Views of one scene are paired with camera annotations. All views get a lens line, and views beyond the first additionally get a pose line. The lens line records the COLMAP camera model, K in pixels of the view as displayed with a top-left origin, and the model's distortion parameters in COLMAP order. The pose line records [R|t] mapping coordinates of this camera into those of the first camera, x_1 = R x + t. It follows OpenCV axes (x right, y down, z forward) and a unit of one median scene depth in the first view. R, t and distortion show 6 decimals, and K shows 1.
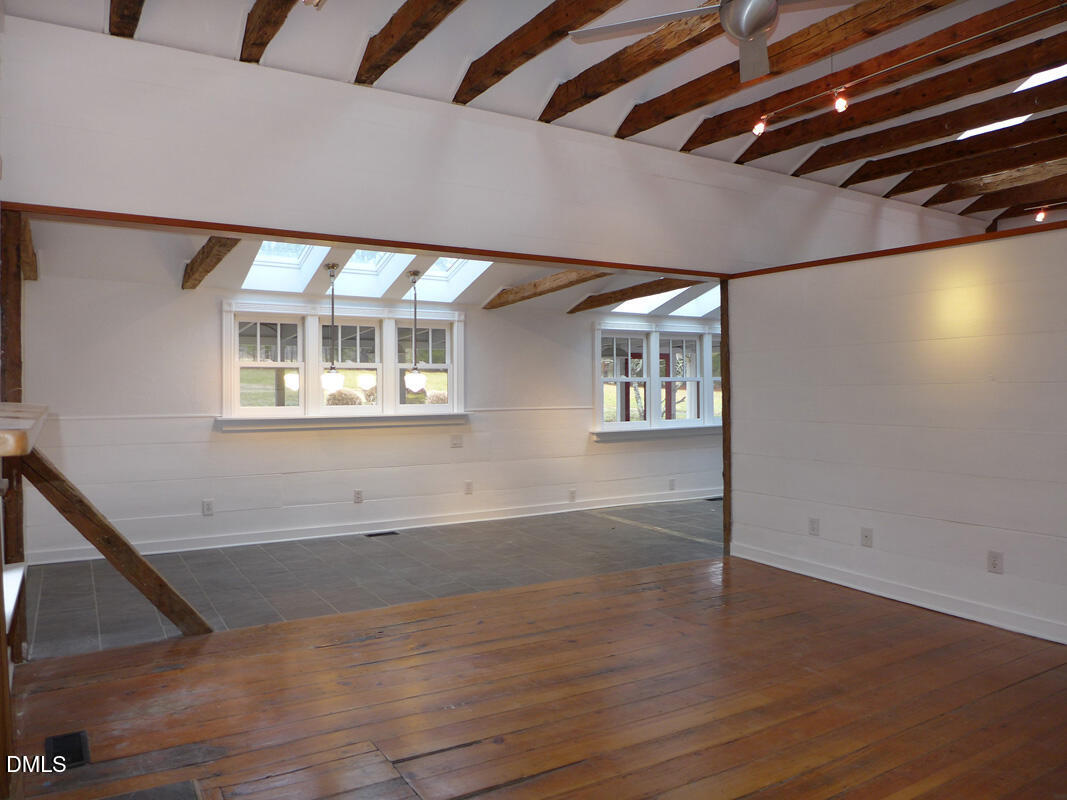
lens RADIAL K [[764.4, 0, 519.5], [0, 764.4, 400.6], [0, 0, 1]] dist [-0.034855, 0.000118]
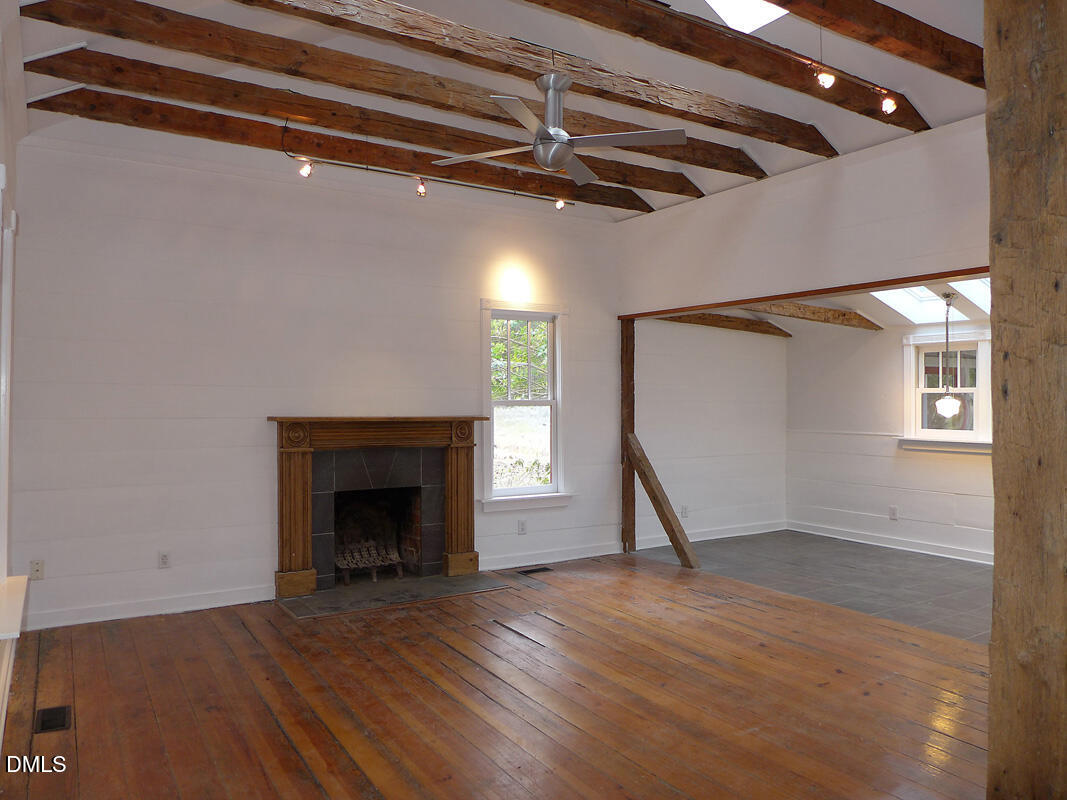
lens RADIAL K [[757.1, 0, 536.1], [0, 757.1, 395.7], [0, 0, 1]] dist [-0.049722, -0.002032]
pose [[0.024940, -0.008640, -0.999652, 0.802071], [-0.027949, 0.999566, -0.009337, -0.015770], [0.999298, 0.028172, 0.024688, 0.451116]]
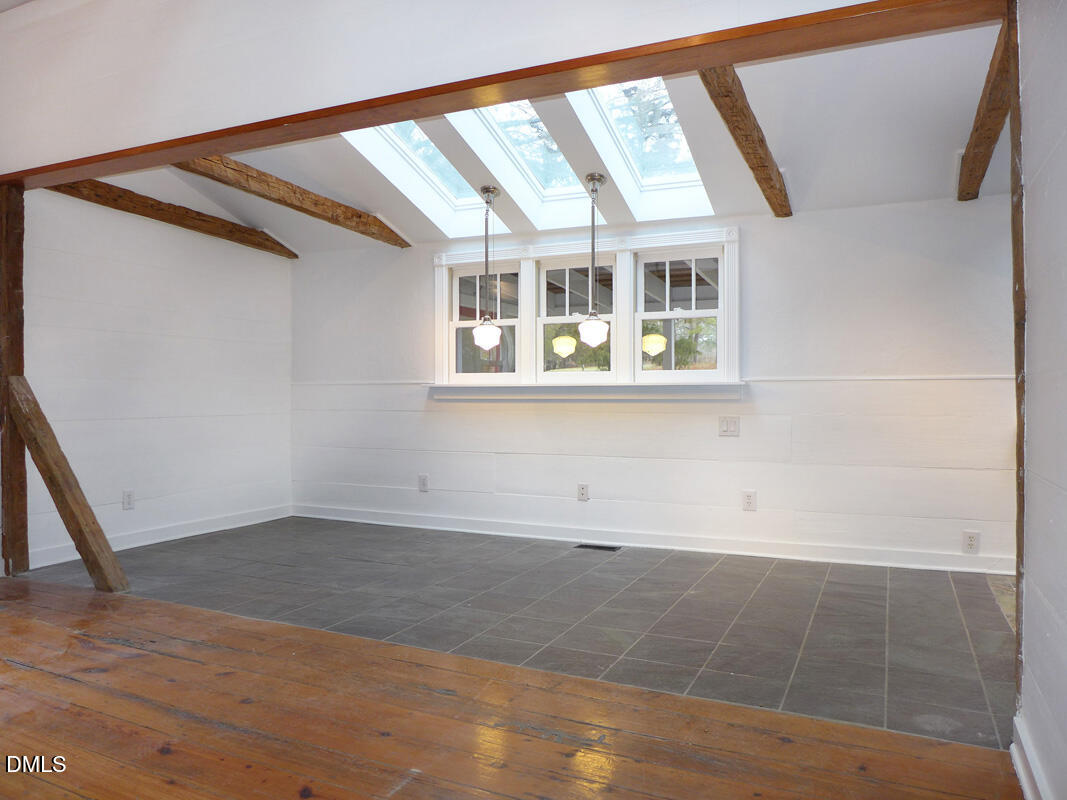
lens RADIAL K [[757.1, 0, 536.1], [0, 757.1, 395.7], [0, 0, 1]] dist [-0.049722, -0.002032]
pose [[0.570639, 0.002017, -0.821198, 0.454399], [-0.019371, 0.999752, -0.011005, 0.047058], [0.820972, 0.022187, 0.570537, 0.643158]]
